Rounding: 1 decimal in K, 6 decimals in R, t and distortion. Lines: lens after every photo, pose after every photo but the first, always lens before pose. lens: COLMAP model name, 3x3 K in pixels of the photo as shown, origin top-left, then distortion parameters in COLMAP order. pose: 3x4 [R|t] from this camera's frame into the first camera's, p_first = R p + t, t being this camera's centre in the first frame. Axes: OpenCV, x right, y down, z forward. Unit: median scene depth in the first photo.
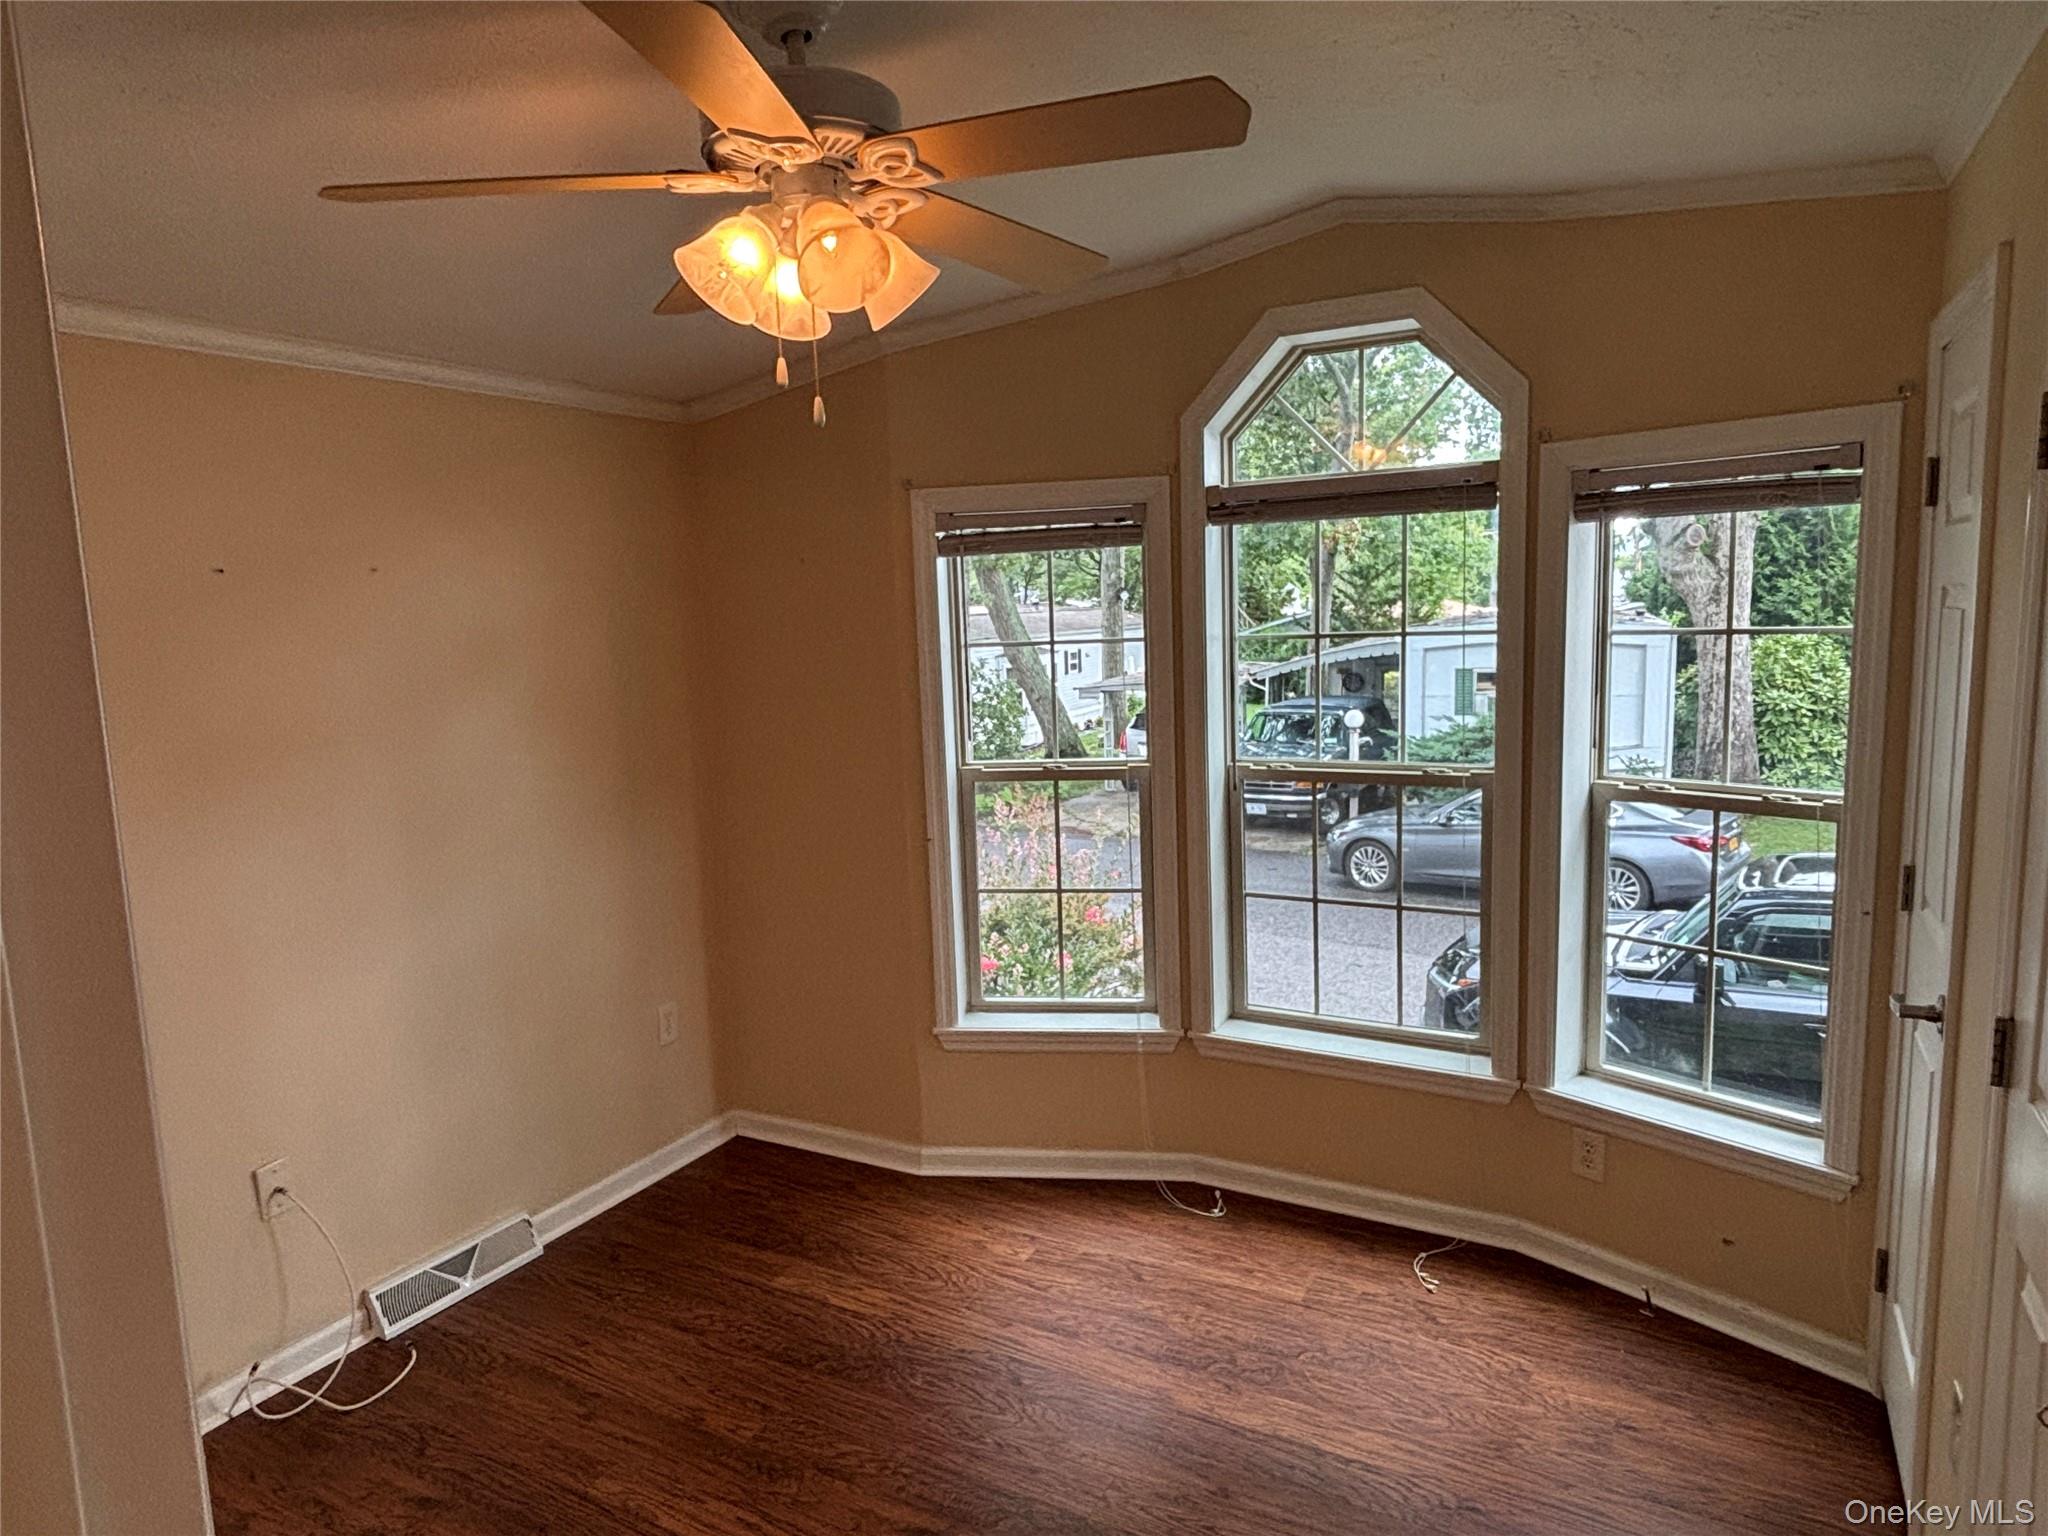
lens RADIAL K [[1243.9, 0, 1024.2], [0, 1243.9, 762.8], [0, 0, 1]] dist [0.000882, -0.006247]
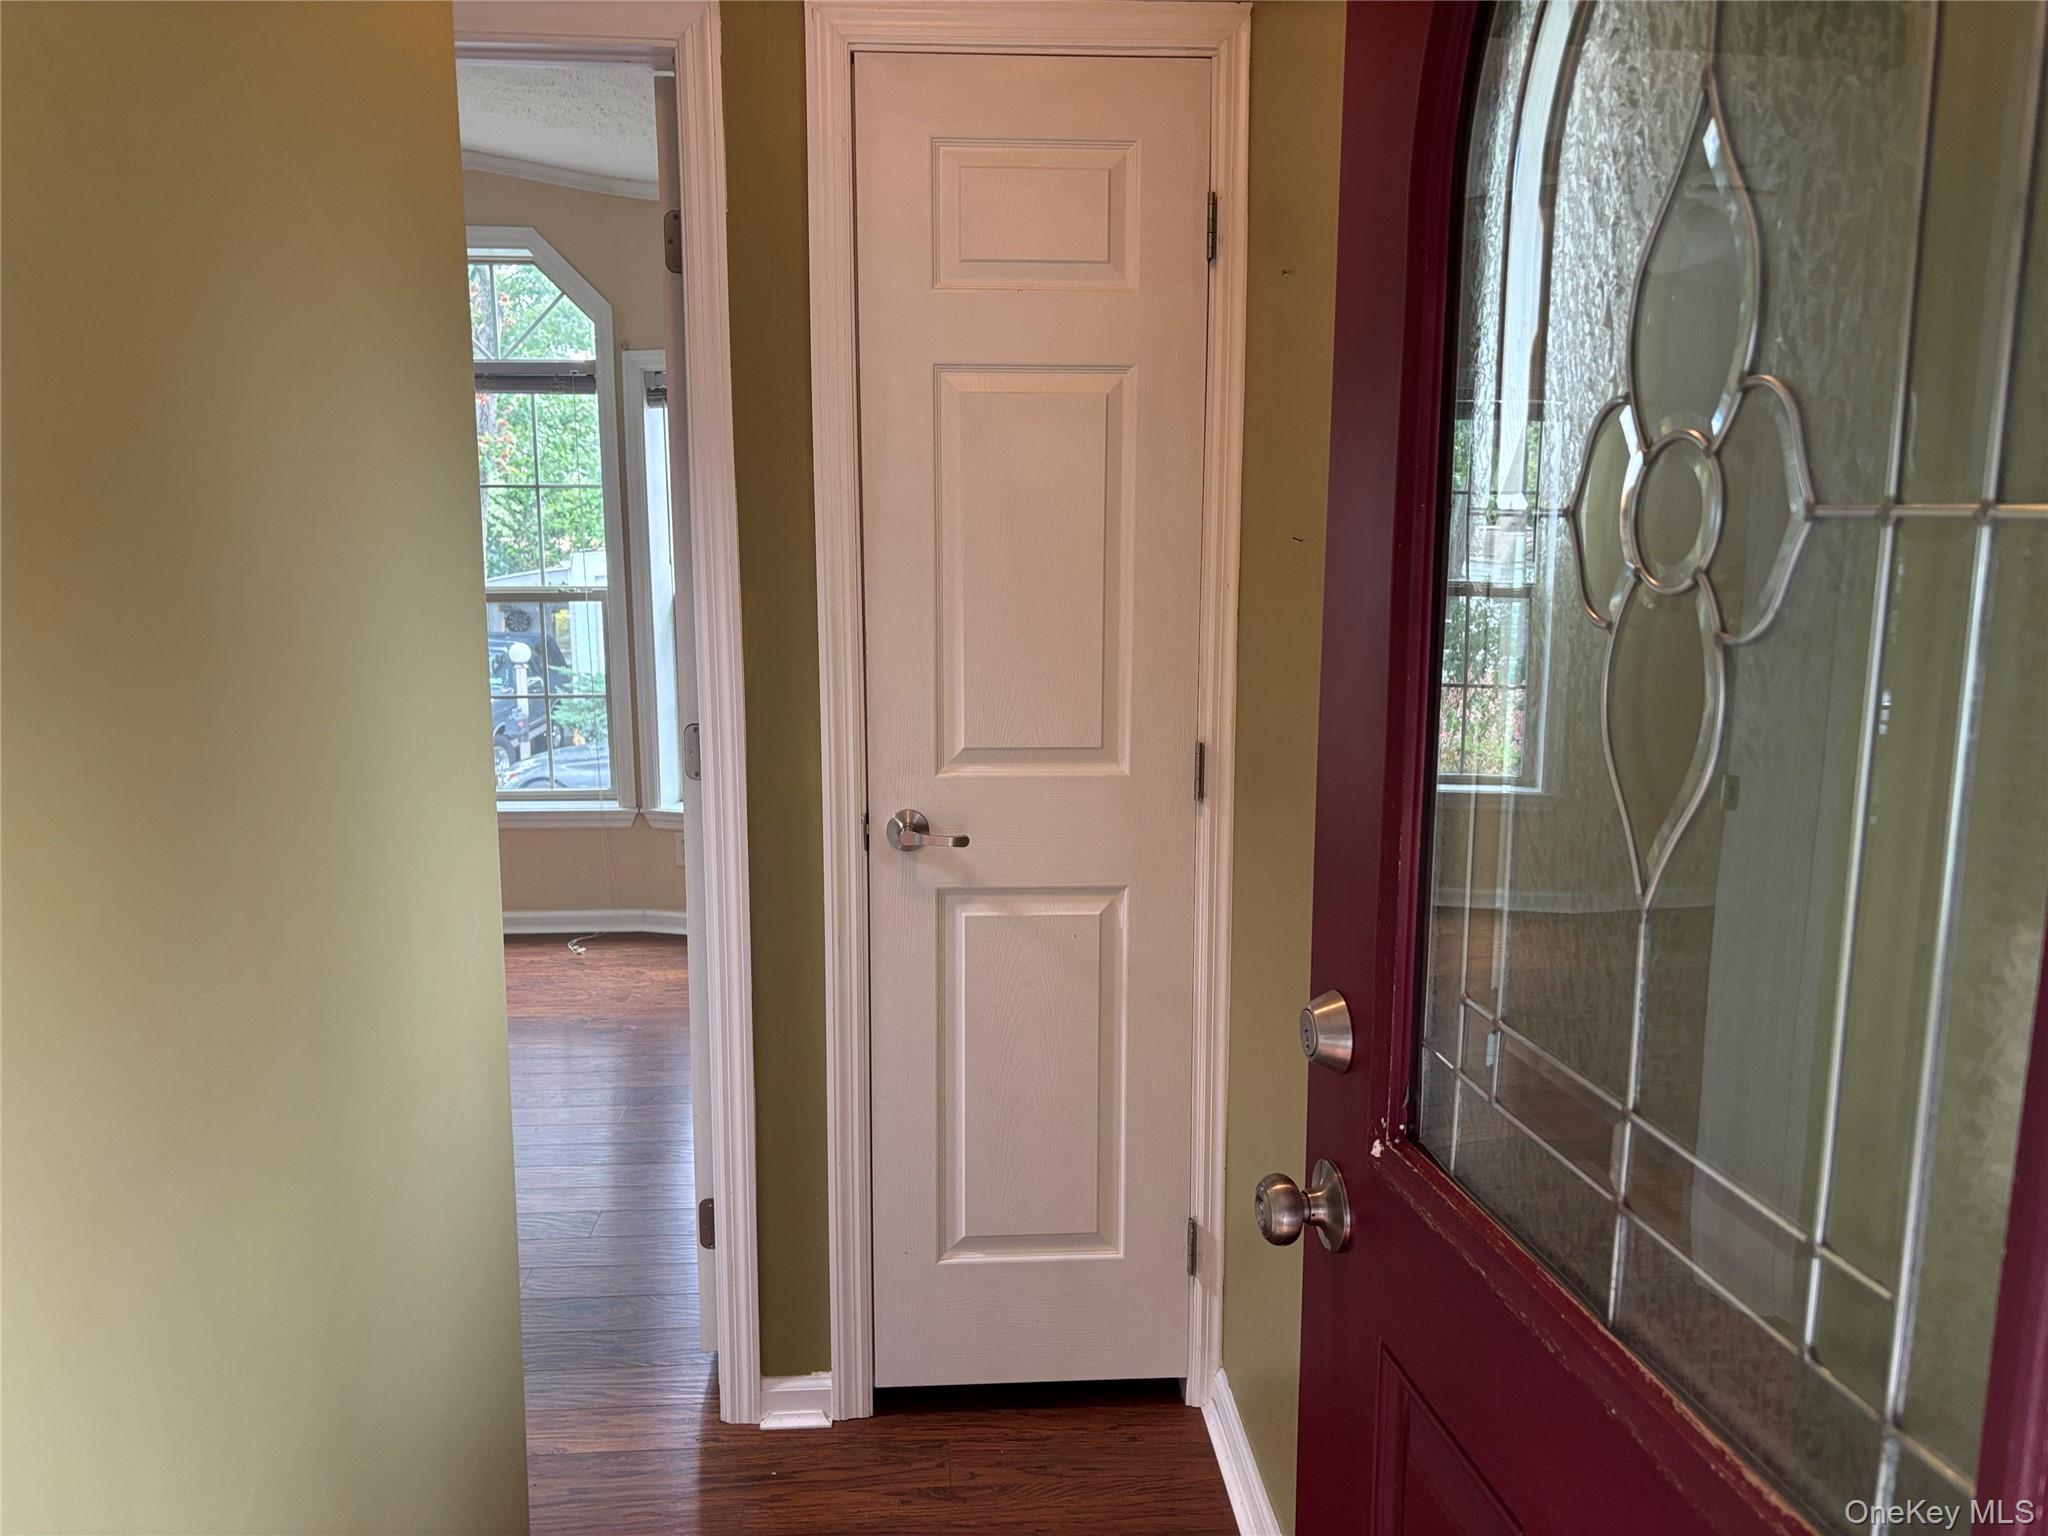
lens RADIAL K [[1548.6, 0, 1019.3], [0, 1548.6, 765.5], [0, 0, 1]] dist [0.064317, -0.067164]
pose [[0.844547, -0.050910, 0.533057, -0.039182], [0.048442, 0.998652, 0.018628, 0.045254], [-0.533287, 0.010090, 0.845874, -0.164247]]
